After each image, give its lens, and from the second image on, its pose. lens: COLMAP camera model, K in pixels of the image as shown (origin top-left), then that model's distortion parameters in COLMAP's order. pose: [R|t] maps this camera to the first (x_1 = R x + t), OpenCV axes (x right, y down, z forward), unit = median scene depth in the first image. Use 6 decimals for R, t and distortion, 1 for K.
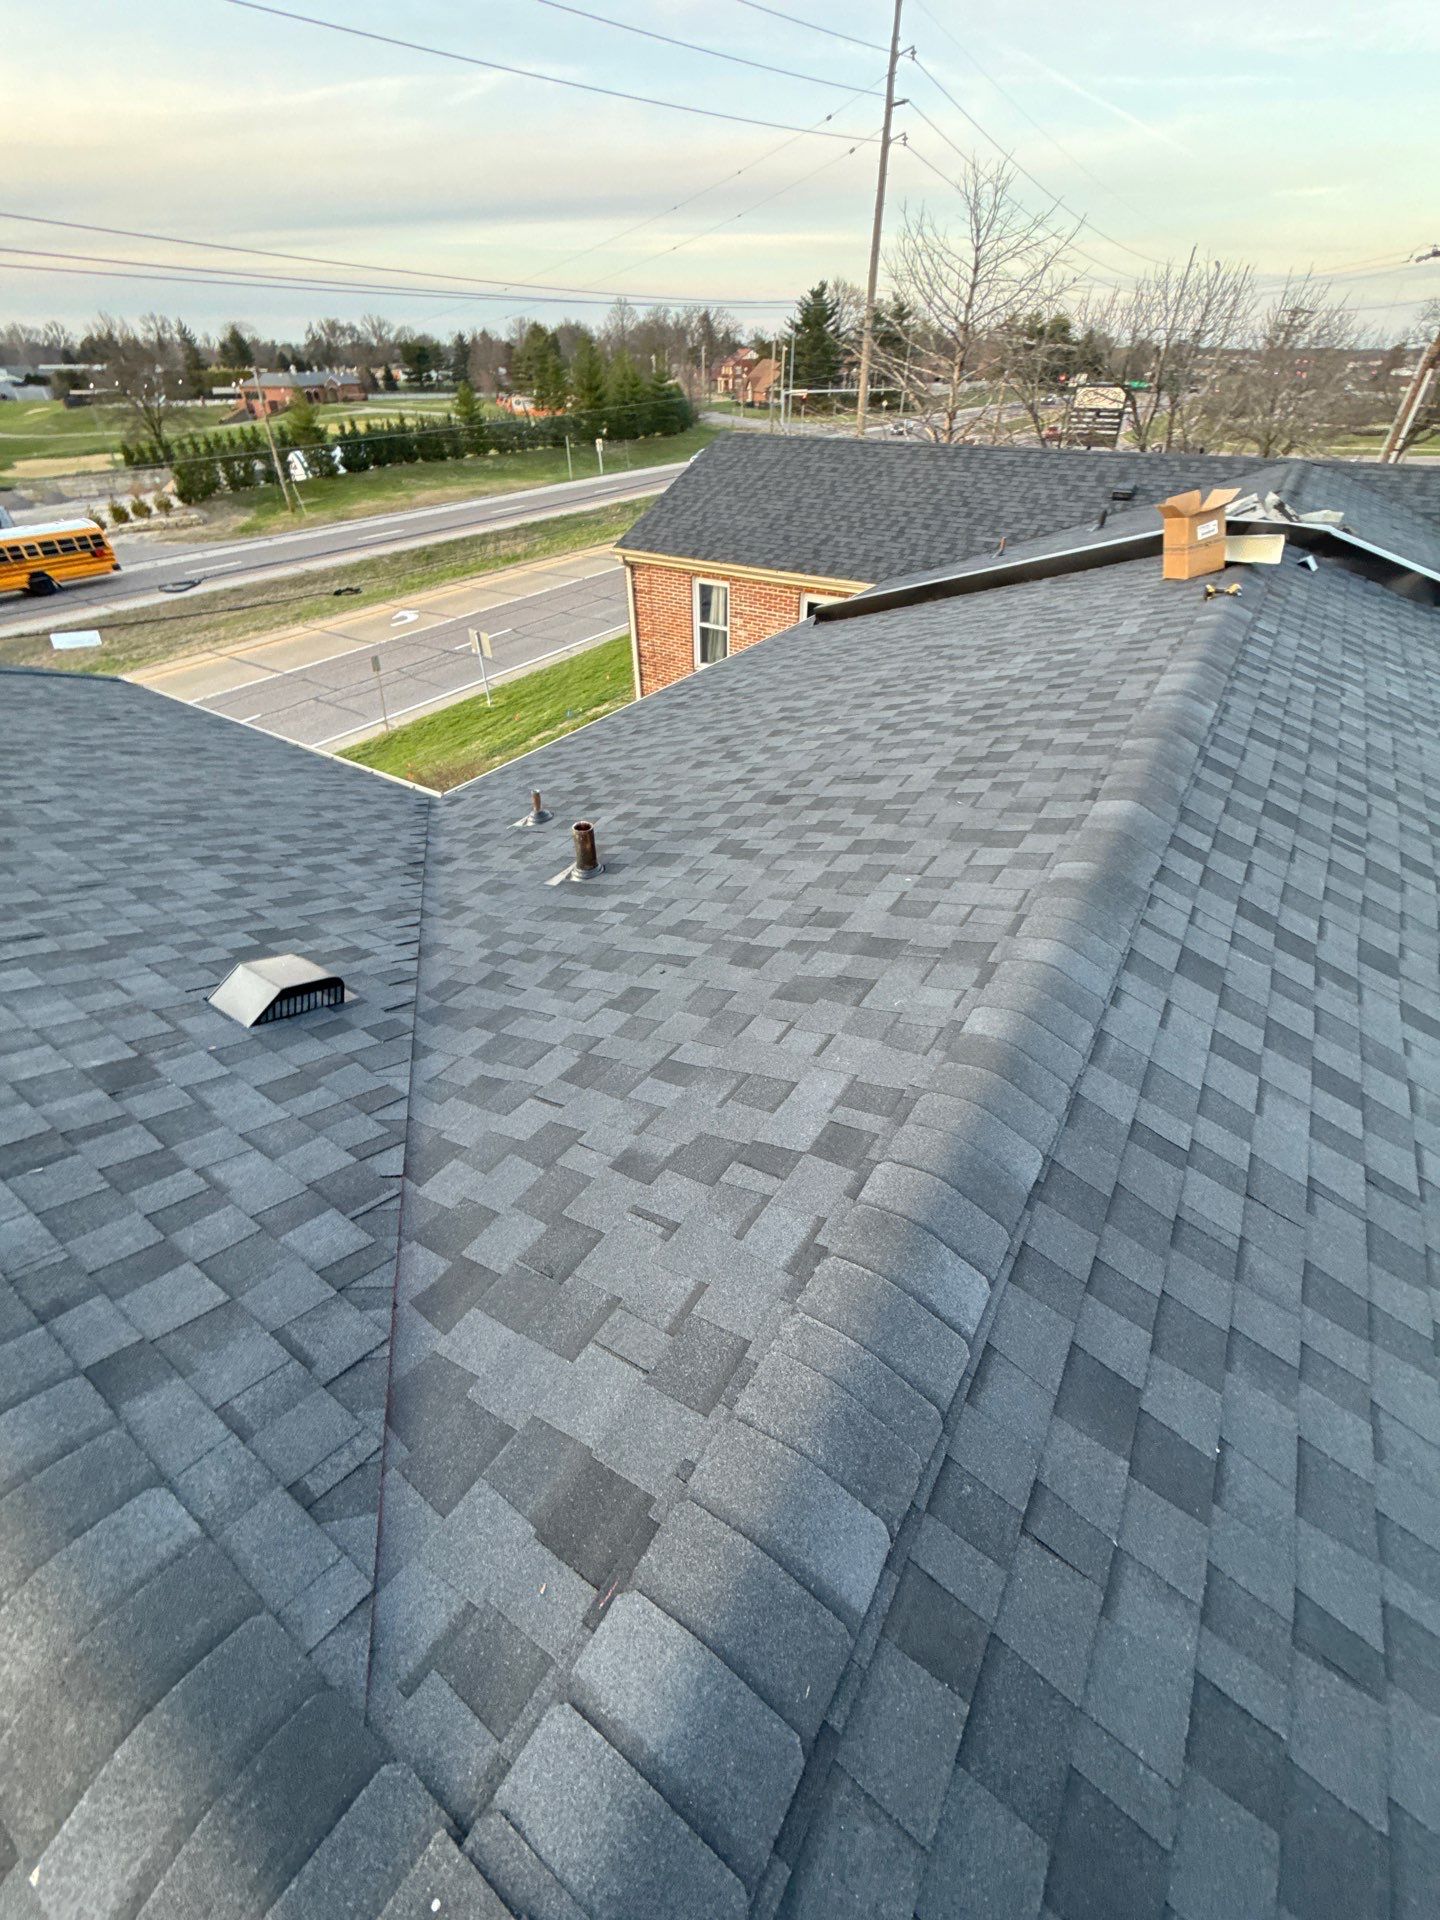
lens RADIAL K [[762.7, 0, 718.7], [0, 762.7, 962.8], [0, 0, 1]] dist [-0.000139, 0.000033]
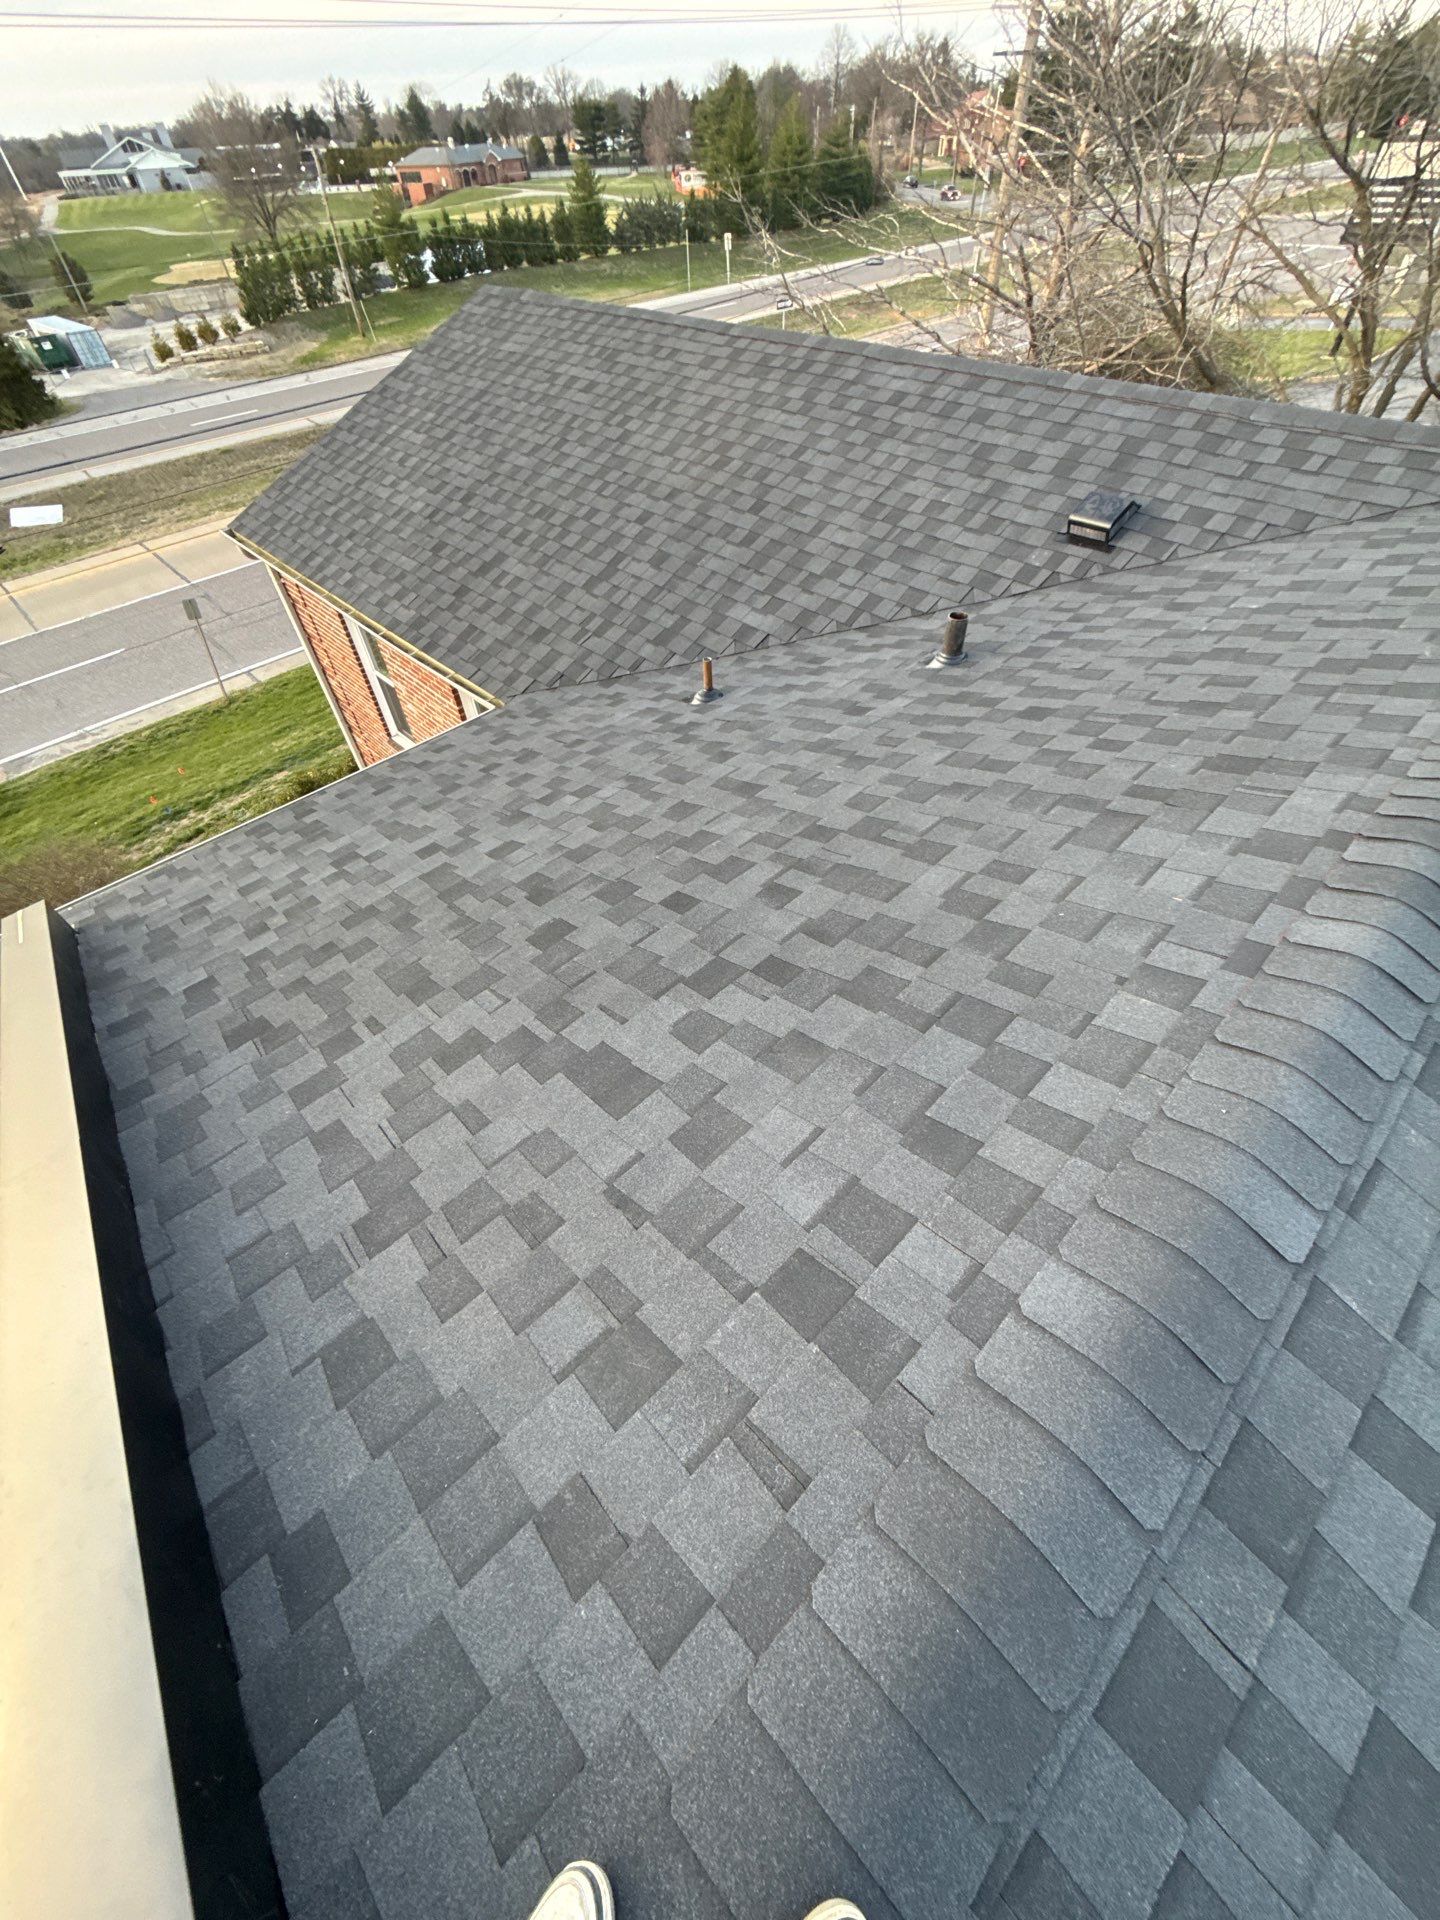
lens RADIAL K [[762.7, 0, 718.7], [0, 762.7, 962.8], [0, 0, 1]] dist [-0.000139, 0.000033]
pose [[0.977597, 0.136632, -0.160109, 0.064264], [-0.107514, 0.978100, 0.178218, -0.064446], [0.180953, -0.157011, 0.970878, 0.080032]]
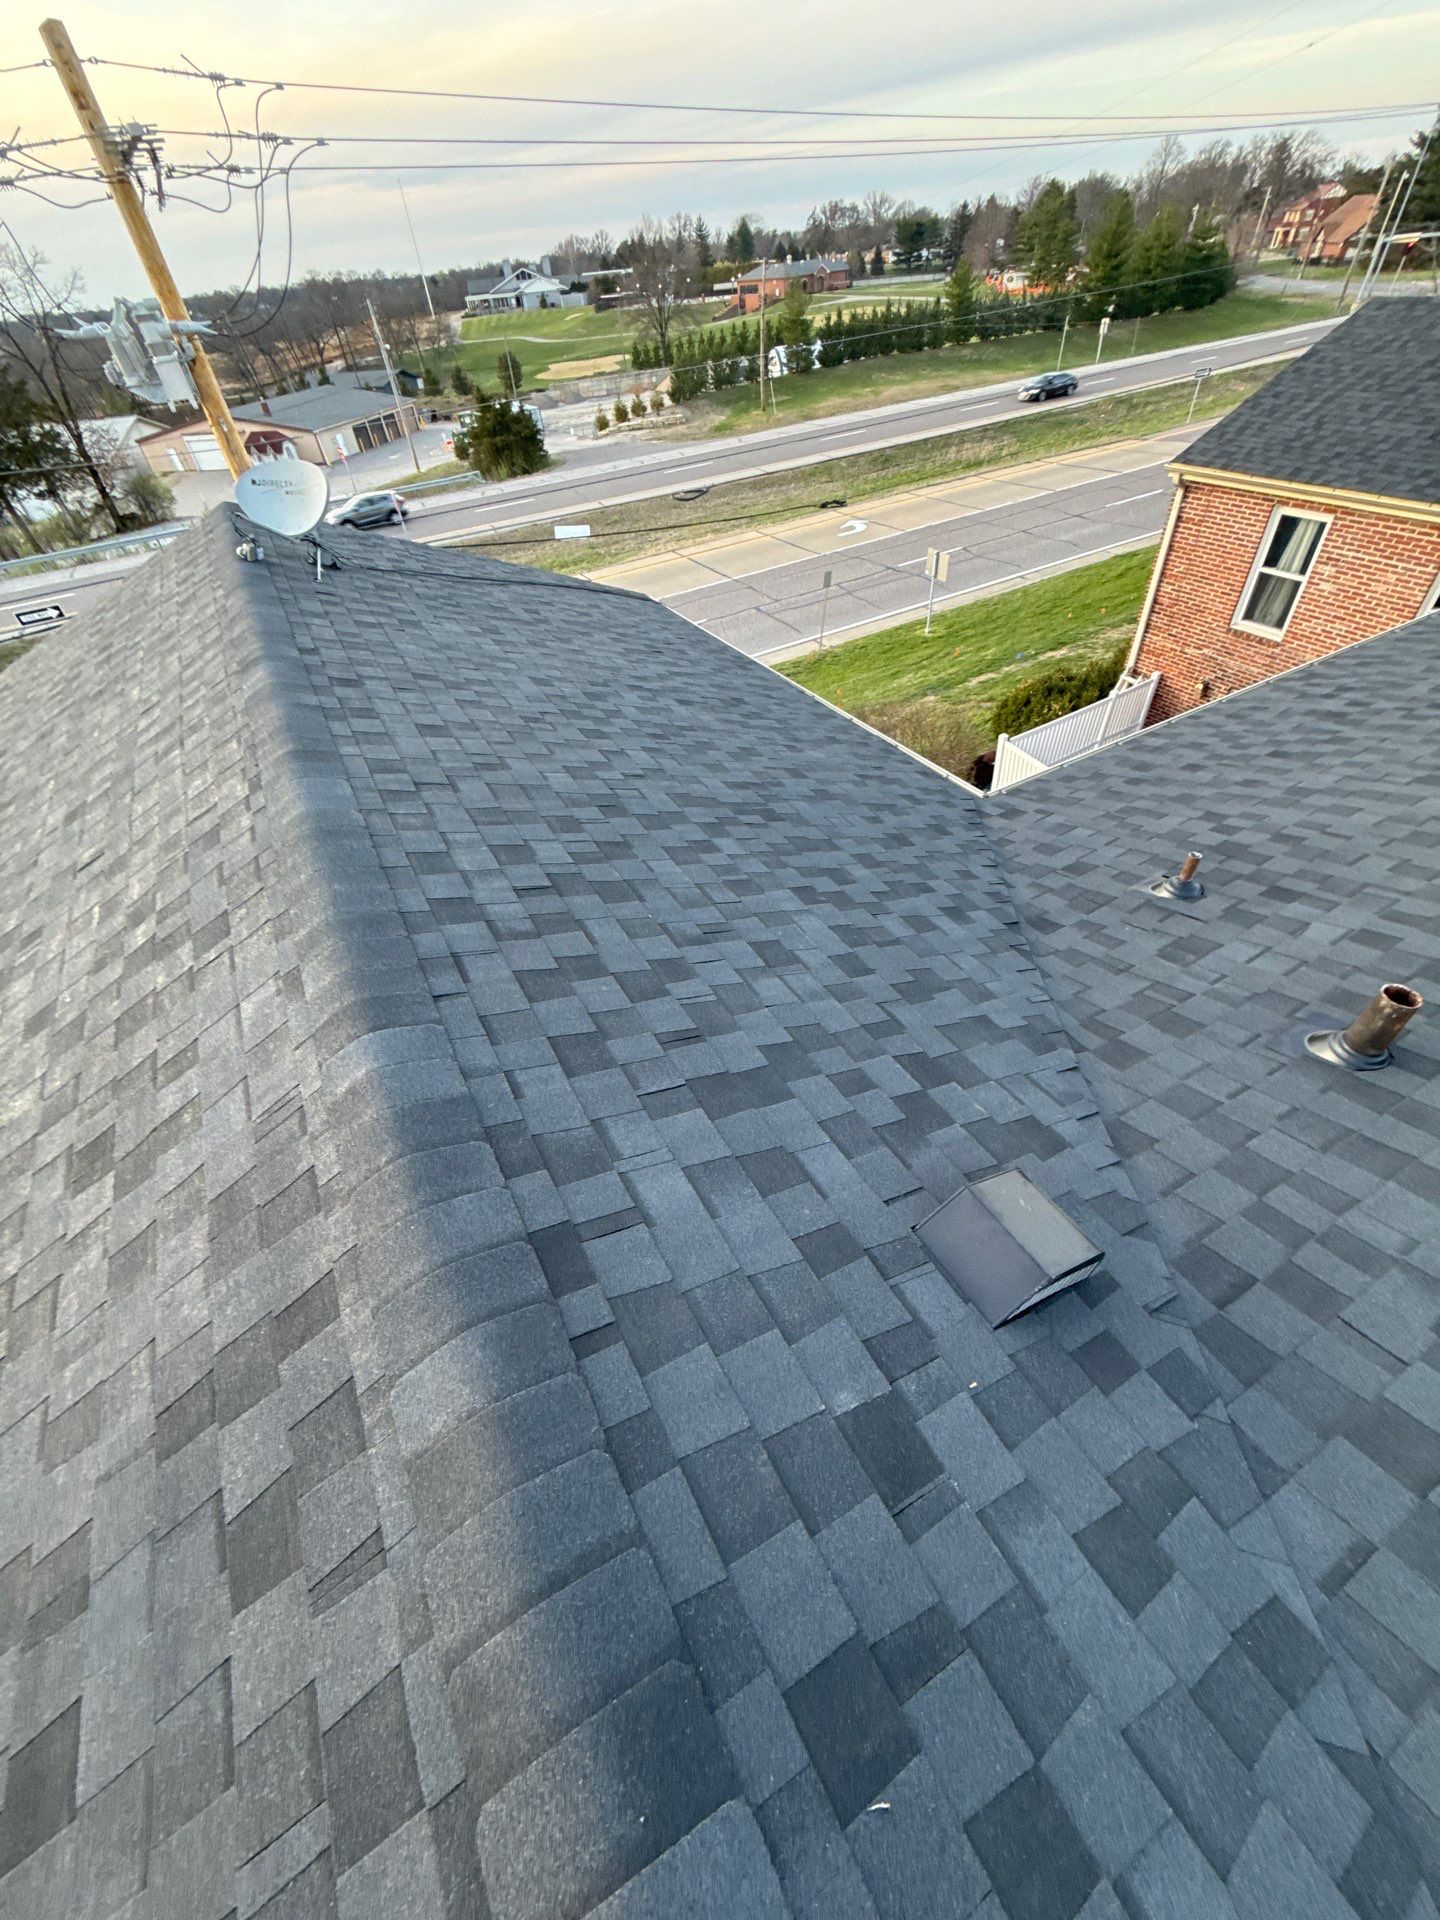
lens RADIAL K [[765.2, 0, 718.1], [0, 765.2, 959.3], [0, 0, 1]] dist [0.003563, -0.000380]
pose [[0.885540, 0.268452, -0.379146, -0.020343], [-0.233532, 0.962758, 0.136235, -0.007537], [0.401599, -0.032098, 0.915253, 0.010206]]
